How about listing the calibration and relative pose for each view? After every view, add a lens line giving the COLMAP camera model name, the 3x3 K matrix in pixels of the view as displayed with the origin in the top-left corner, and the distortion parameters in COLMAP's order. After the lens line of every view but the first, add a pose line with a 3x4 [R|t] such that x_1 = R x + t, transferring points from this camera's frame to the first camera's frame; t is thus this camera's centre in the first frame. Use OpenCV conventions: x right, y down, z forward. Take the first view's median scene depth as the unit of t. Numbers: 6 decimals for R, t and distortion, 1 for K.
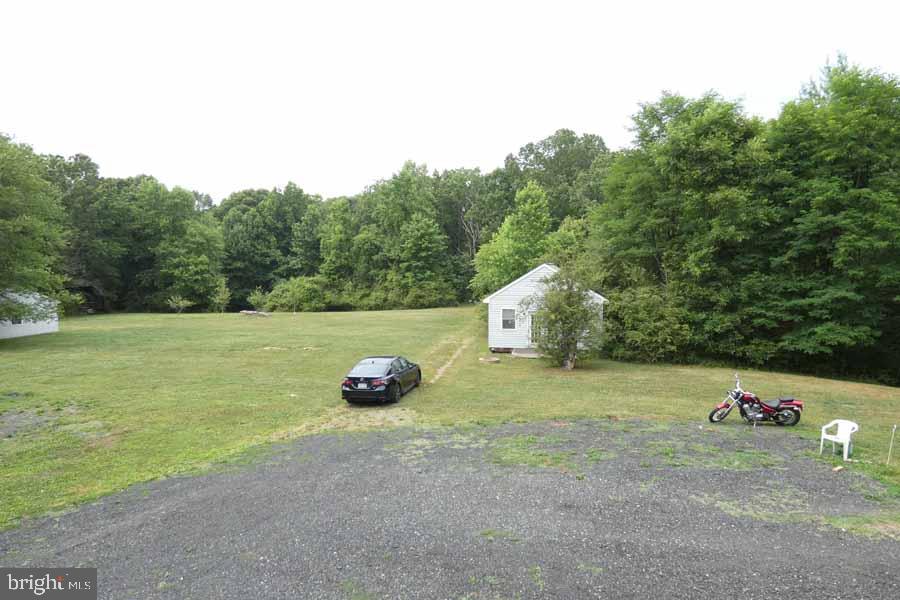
lens RADIAL K [[564.5, 0, 448.8], [0, 564.5, 297.5], [0, 0, 1]] dist [0.007659, 0.000818]
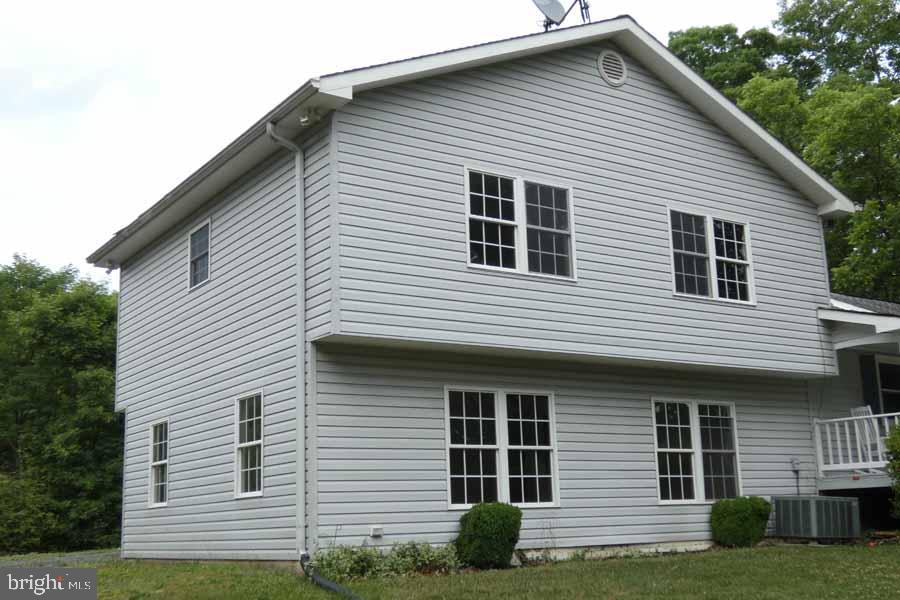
lens RADIAL K [[1043.3, 0, 450.1], [0, 1043.3, 300.0], [0, 0, 1]] dist [-0.008518, 0.000000]
pose [[0.628319, 0.154533, 0.762453, -0.494101], [0.071250, 0.964523, -0.254203, 0.187262], [-0.774686, 0.214045, 0.595018, -0.547684]]
